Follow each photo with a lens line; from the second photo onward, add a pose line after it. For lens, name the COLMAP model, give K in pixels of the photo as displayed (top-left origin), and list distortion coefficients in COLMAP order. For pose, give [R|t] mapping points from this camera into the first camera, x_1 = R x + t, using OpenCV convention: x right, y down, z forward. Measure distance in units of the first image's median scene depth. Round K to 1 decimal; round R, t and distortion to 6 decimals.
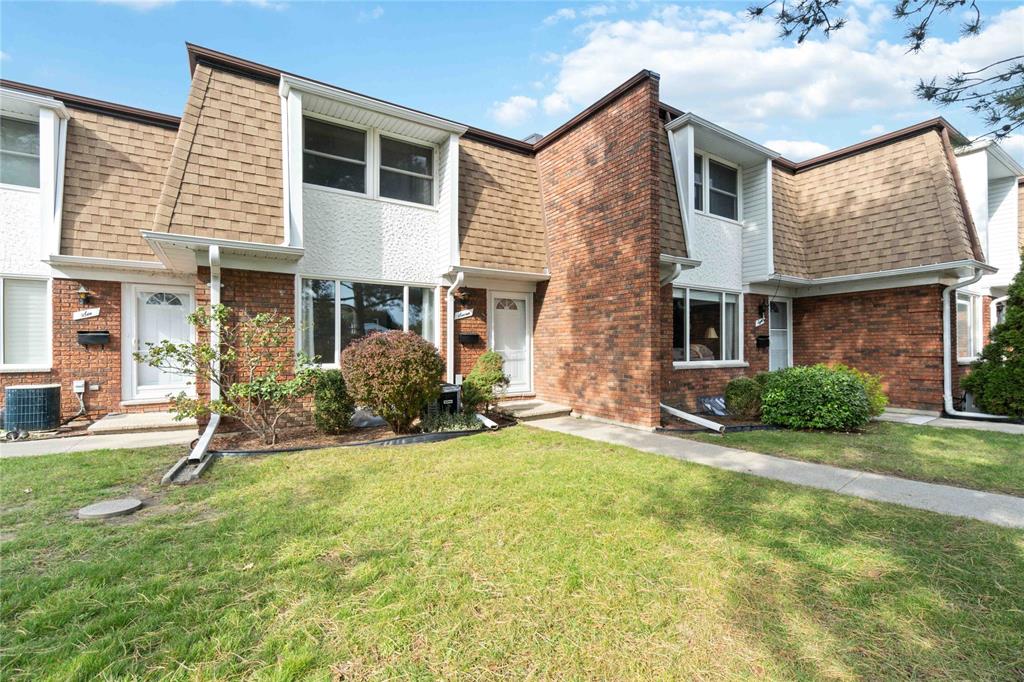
lens RADIAL K [[438.9, 0, 514.7], [0, 438.9, 342.2], [0, 0, 1]] dist [-0.001142, 0.000250]
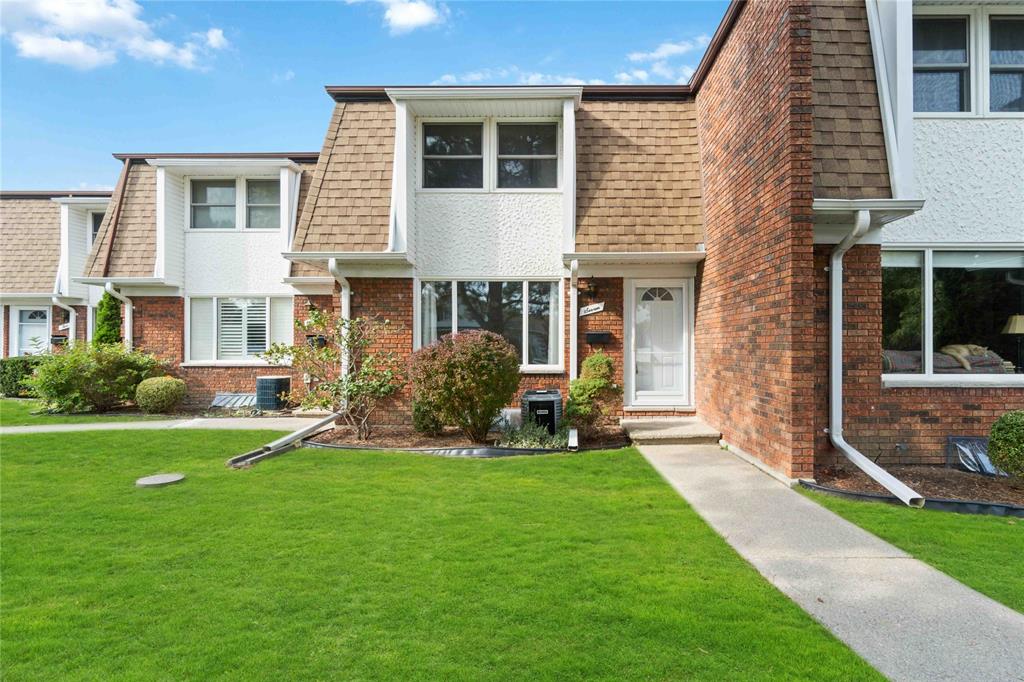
lens RADIAL K [[465.3, 0, 512.1], [0, 465.3, 340.1], [0, 0, 1]] dist [-0.000942, 0.000115]
pose [[0.845163, -0.006403, -0.534471, 0.256704], [0.005804, 0.999979, -0.002802, -0.003037], [0.534478, -0.000734, 0.845182, 0.175769]]
